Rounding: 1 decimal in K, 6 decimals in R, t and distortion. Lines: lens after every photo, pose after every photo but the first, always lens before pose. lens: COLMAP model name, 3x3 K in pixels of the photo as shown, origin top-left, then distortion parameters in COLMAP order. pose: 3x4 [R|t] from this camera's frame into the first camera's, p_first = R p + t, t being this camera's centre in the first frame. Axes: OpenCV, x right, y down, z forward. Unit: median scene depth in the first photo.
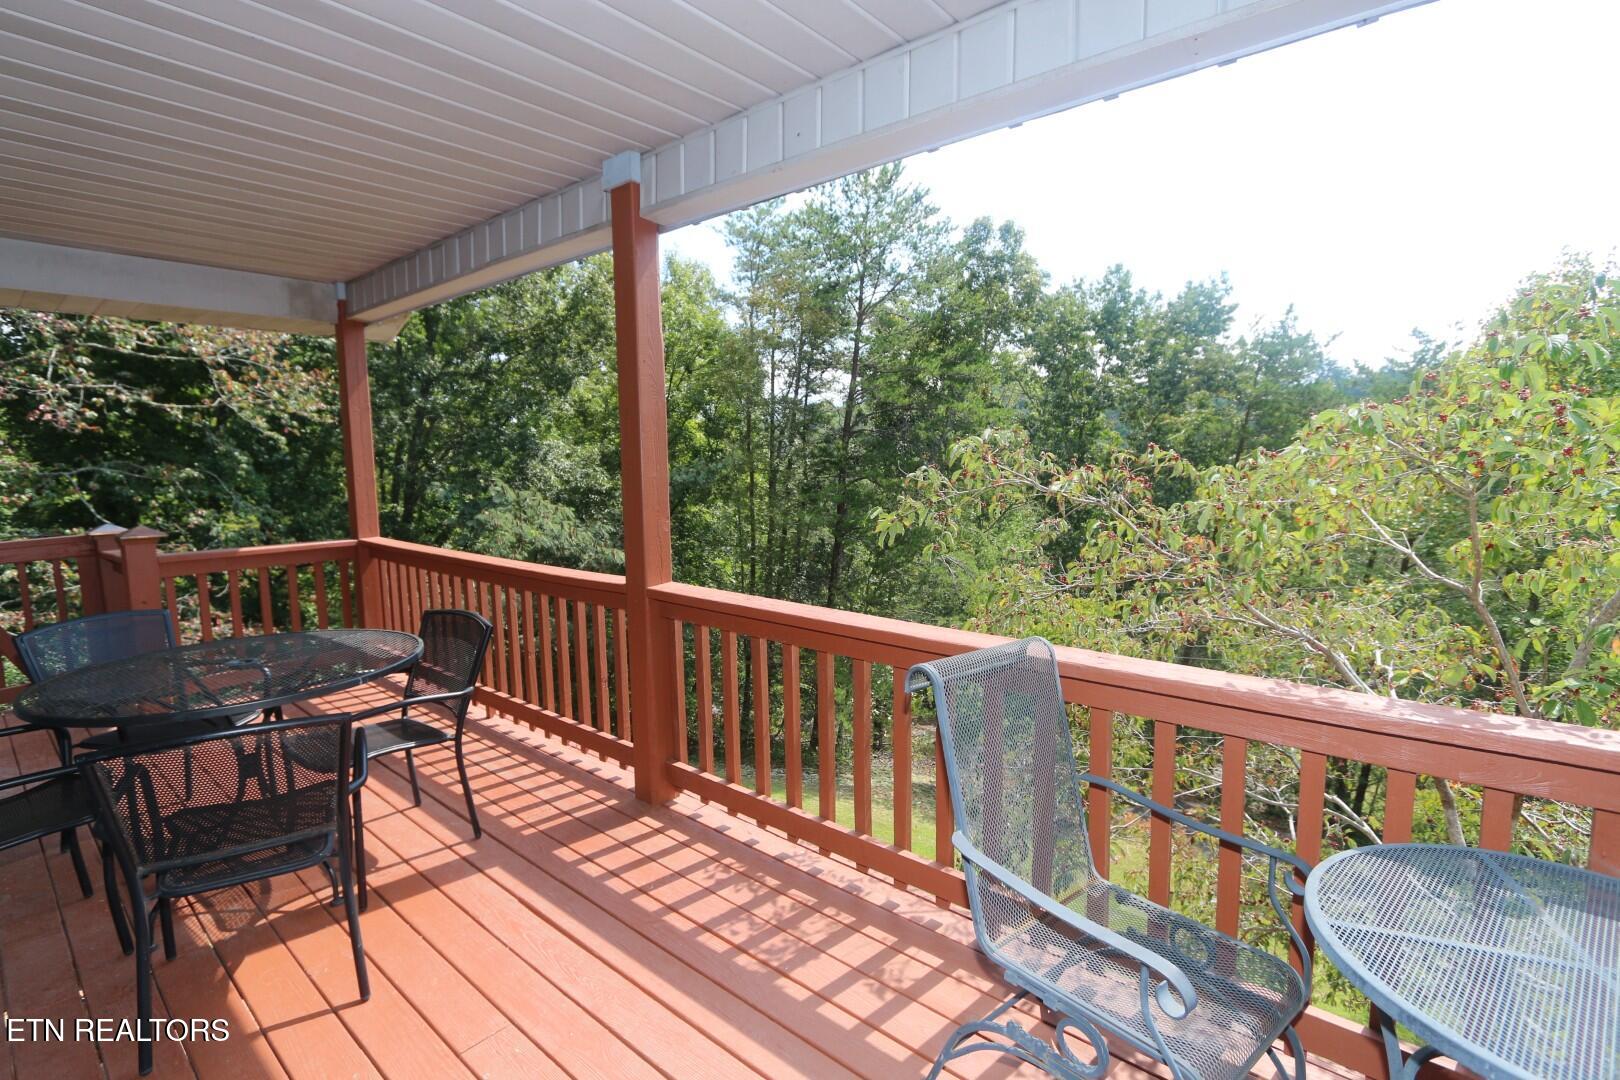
lens RADIAL K [[762.4, 0, 805.5], [0, 762.4, 532.0], [0, 0, 1]] dist [0.000602, 0.000830]
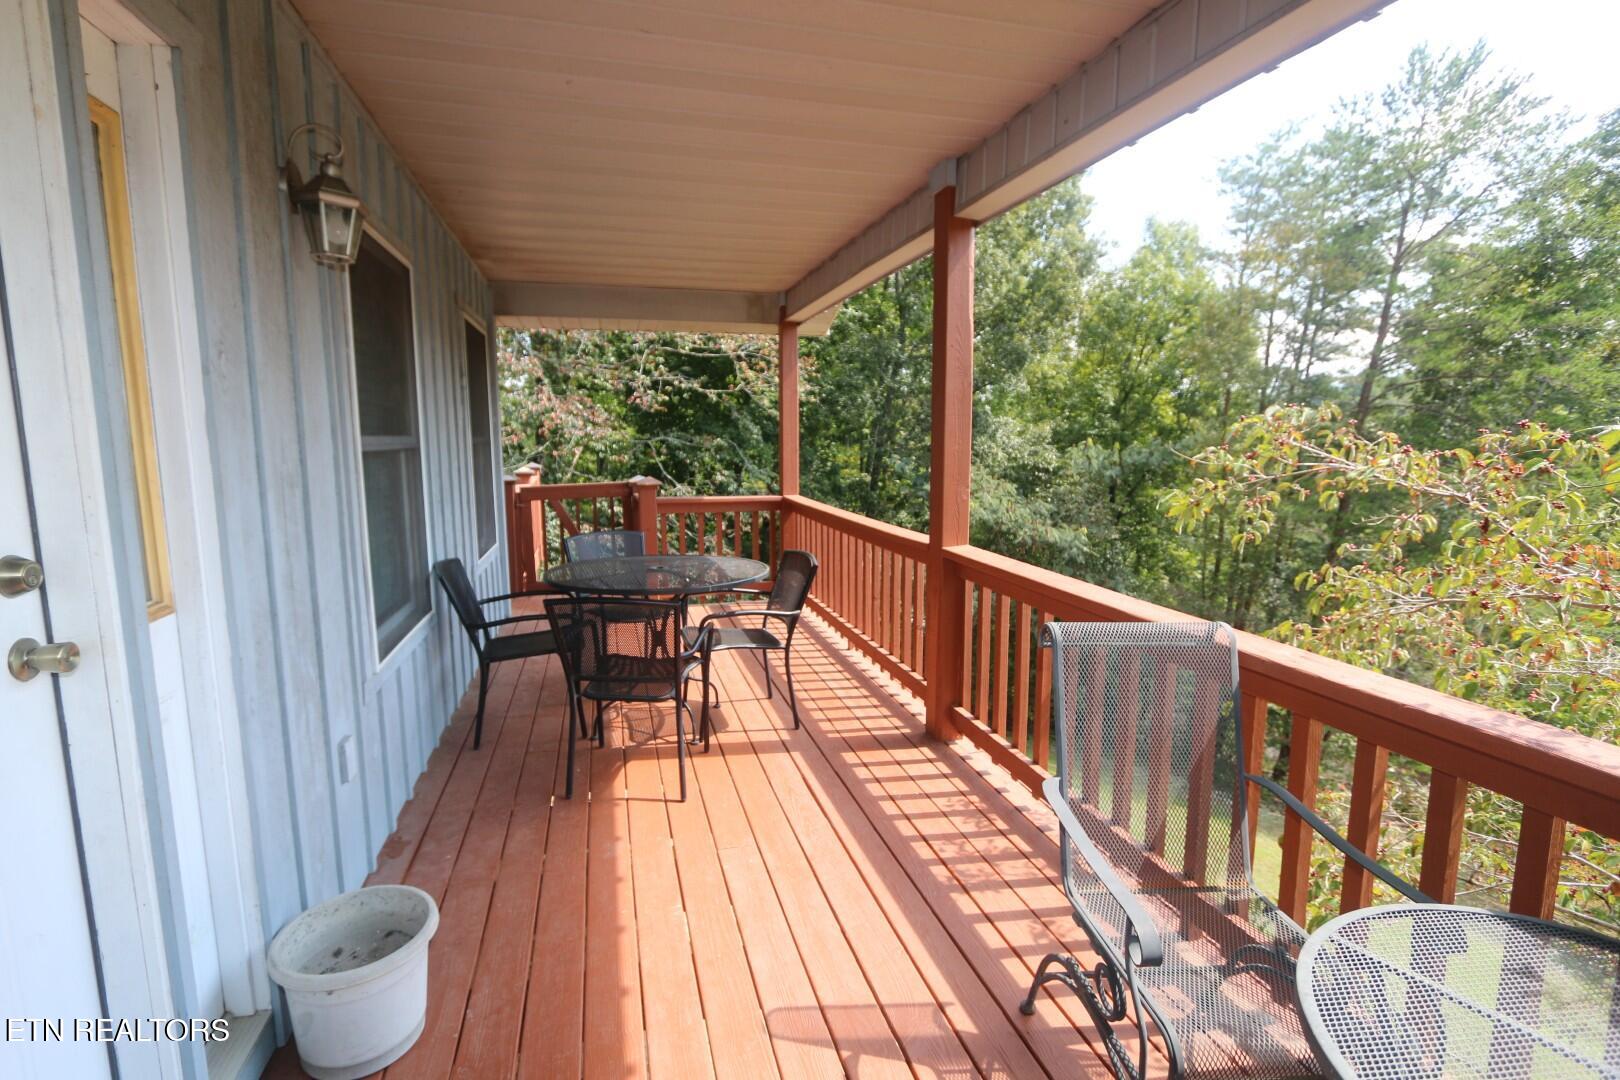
lens RADIAL K [[771.1, 0, 810.0], [0, 771.1, 540.0], [0, 0, 1]] dist [0.000244, -0.000195]
pose [[0.825956, 0.088161, -0.556798, 0.043360], [-0.067795, 0.996061, 0.057145, 0.001892], [0.559643, -0.009451, 0.828680, -0.007496]]
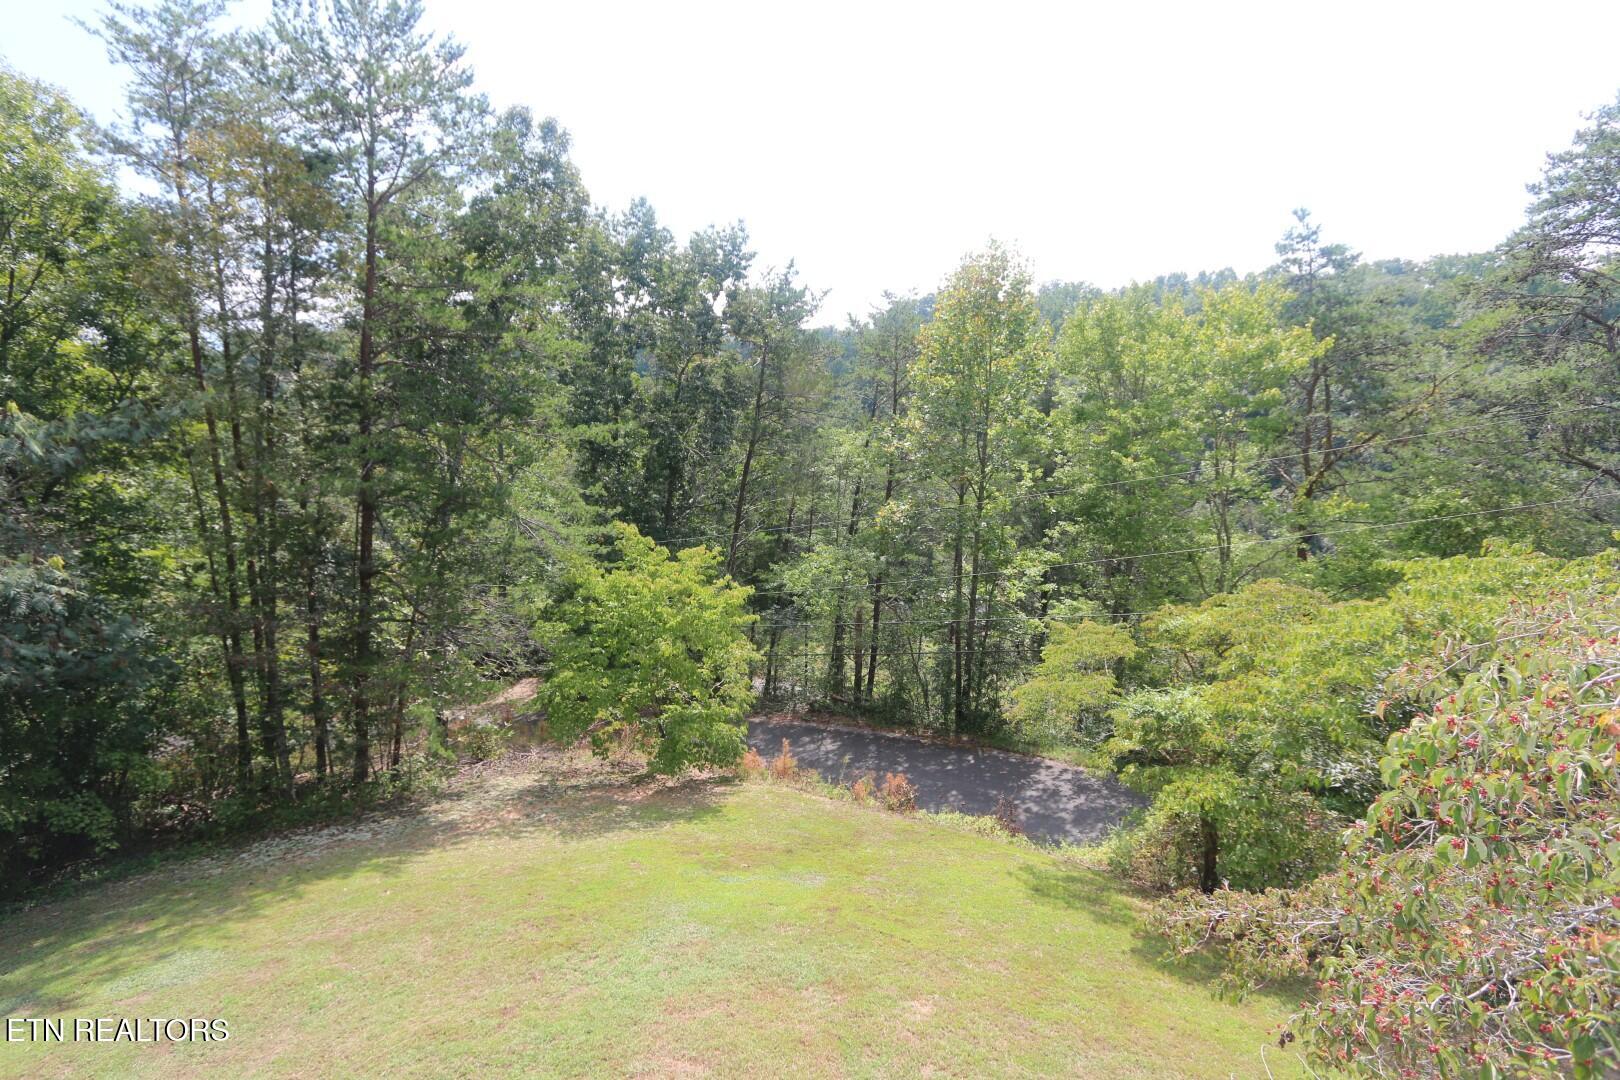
lens RADIAL K [[735.2, 0, 798.4], [0, 735.2, 532.2], [0, 0, 1]] dist [-0.015926, 0.000817]
pose [[0.784929, -0.111580, 0.609455, -0.074755], [0.062132, 0.992867, 0.101755, -0.015779], [-0.616462, -0.042004, 0.786264, 0.189498]]
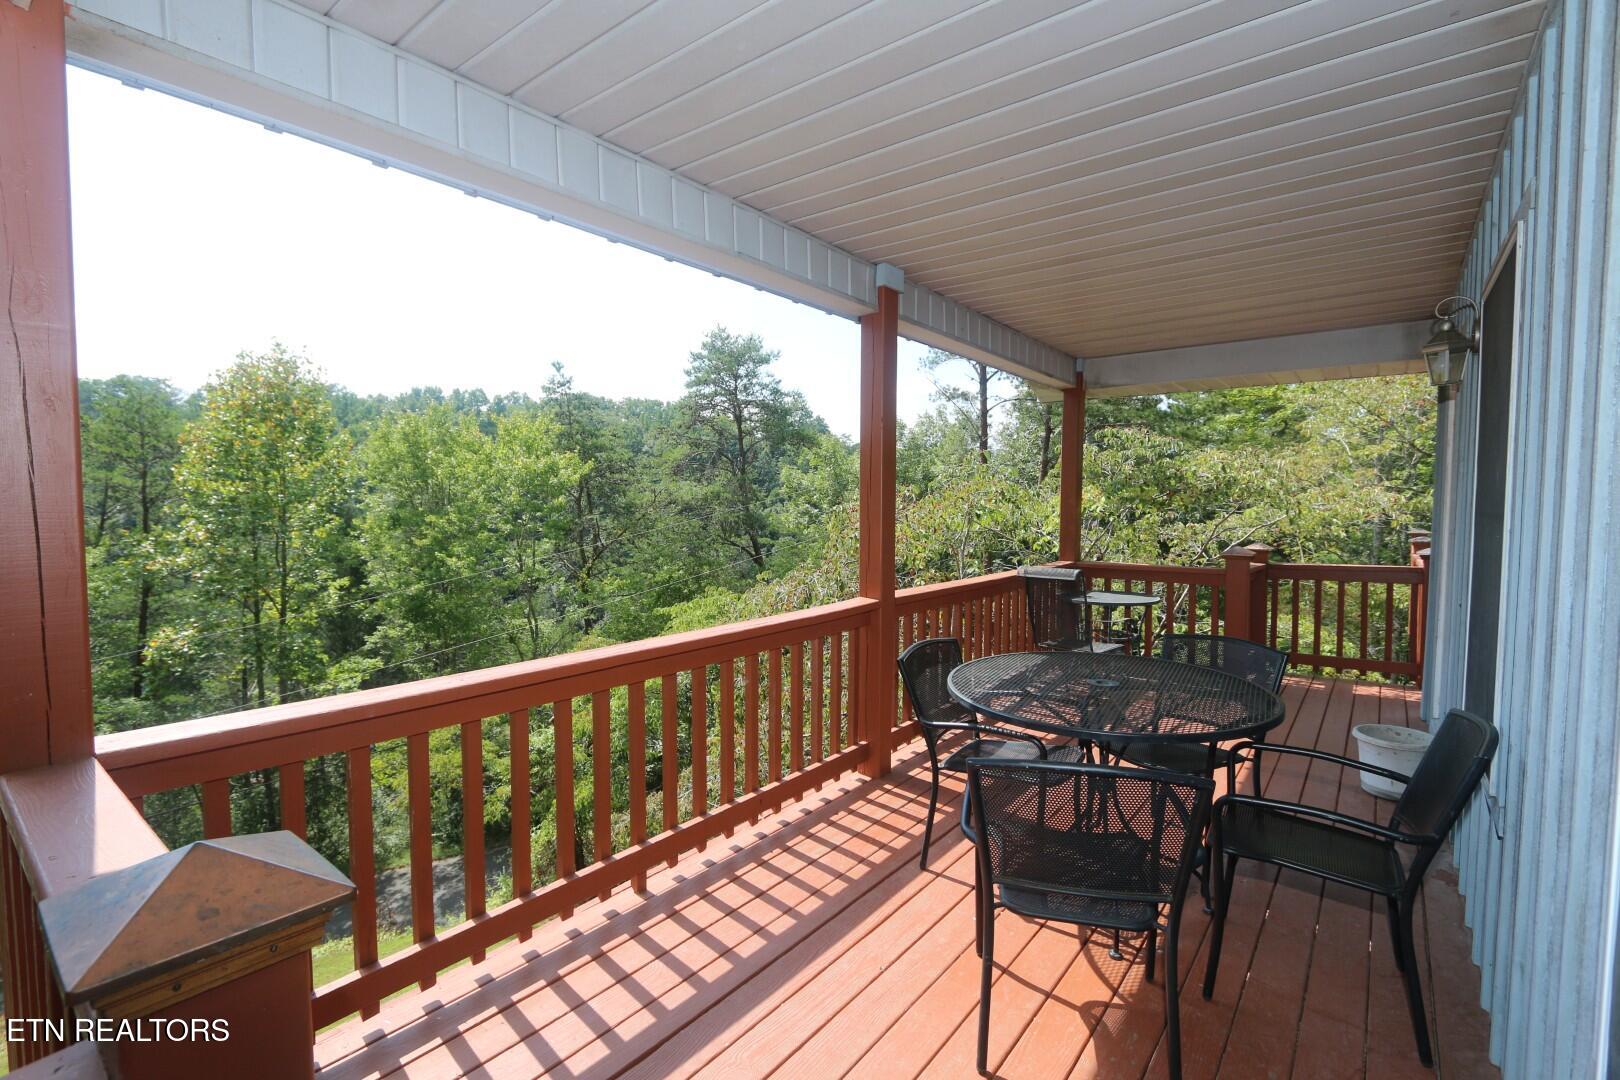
lens RADIAL K [[736.4, 0, 810.0], [0, 736.4, 540.0], [0, 0, 1]] dist [0.000666, 0.000136]
pose [[-0.040317, -0.047714, 0.998047, -0.237839], [0.101080, 0.993540, 0.051582, -0.016682], [-0.994061, 0.102962, -0.035234, 0.194895]]
